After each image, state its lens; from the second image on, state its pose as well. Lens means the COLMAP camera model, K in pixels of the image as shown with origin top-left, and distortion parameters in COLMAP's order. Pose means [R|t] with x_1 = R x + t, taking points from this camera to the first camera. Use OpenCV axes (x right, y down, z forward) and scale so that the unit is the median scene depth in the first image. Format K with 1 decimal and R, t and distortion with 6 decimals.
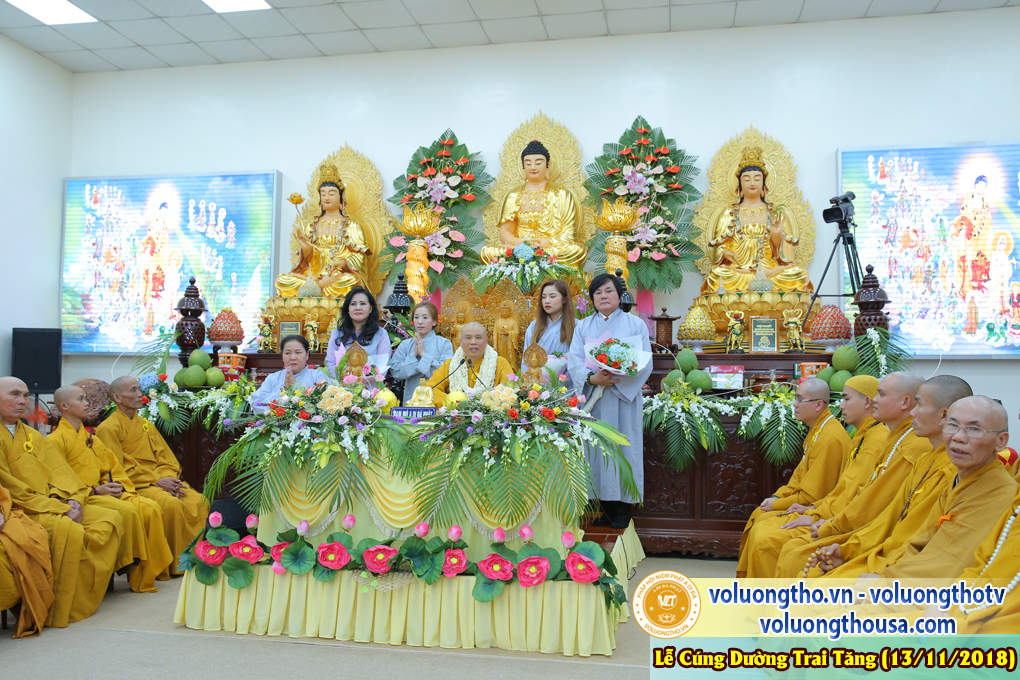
lens RADIAL K [[874.0, 0, 509.9], [0, 874.0, 338.6], [0, 0, 1]] dist [-0.045425, 0.069389]
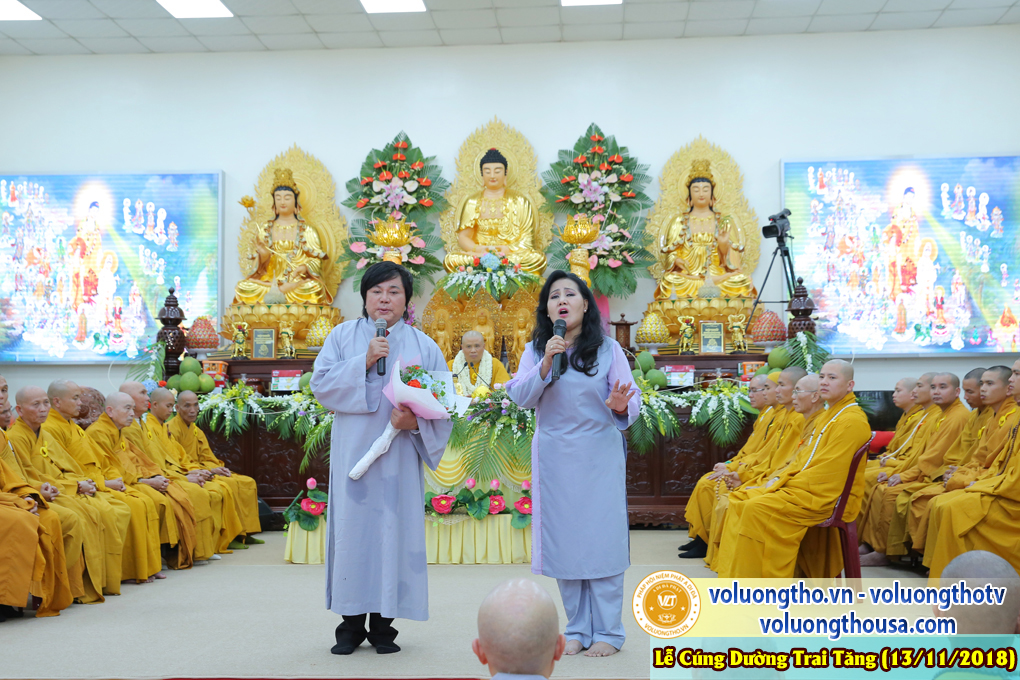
lens RADIAL K [[1317.0, 0, 510.5], [0, 1317.0, 338.7], [0, 0, 1]] dist [0.060890, 0.000000]
pose [[0.992653, -0.010862, 0.120508, -0.142446], [0.010287, 0.999933, 0.005394, -0.012475], [-0.120559, -0.004115, 0.992698, -0.548030]]
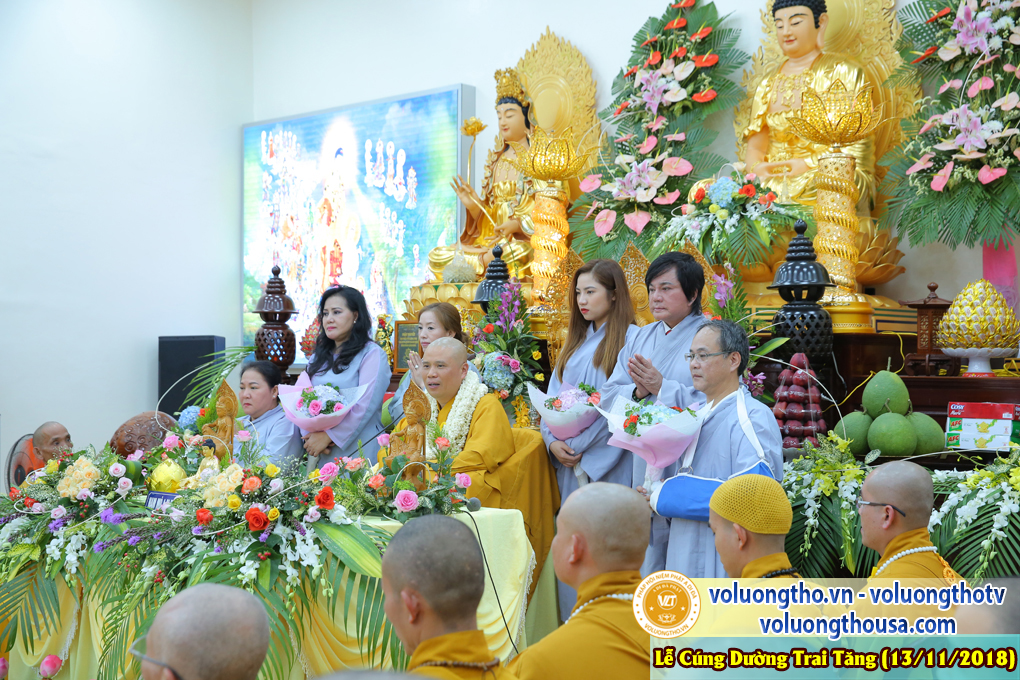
lens RADIAL K [[1399.1, 0, 508.1], [0, 1399.1, 339.0], [0, 0, 1]] dist [0.096507, 0.000000]
pose [[0.840715, -0.020883, -0.541074, 0.362772], [0.038695, 0.999018, 0.021566, -0.026345], [0.540093, -0.039068, 0.840698, 0.140206]]
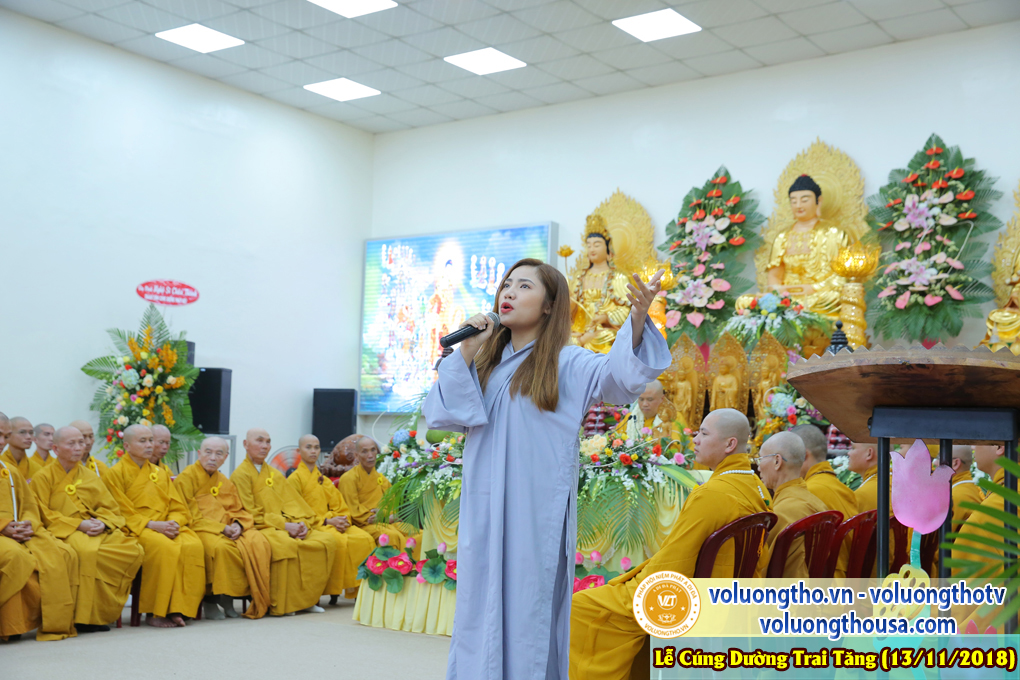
lens RADIAL K [[1280.7, 0, 511.1], [0, 1280.7, 338.2], [0, 0, 1]] dist [0.053774, 0.000000]
pose [[0.902862, -0.023436, -0.429291, 0.325164], [0.002444, 0.998777, -0.049386, 0.004500], [0.429923, 0.043539, 0.901815, -0.312837]]
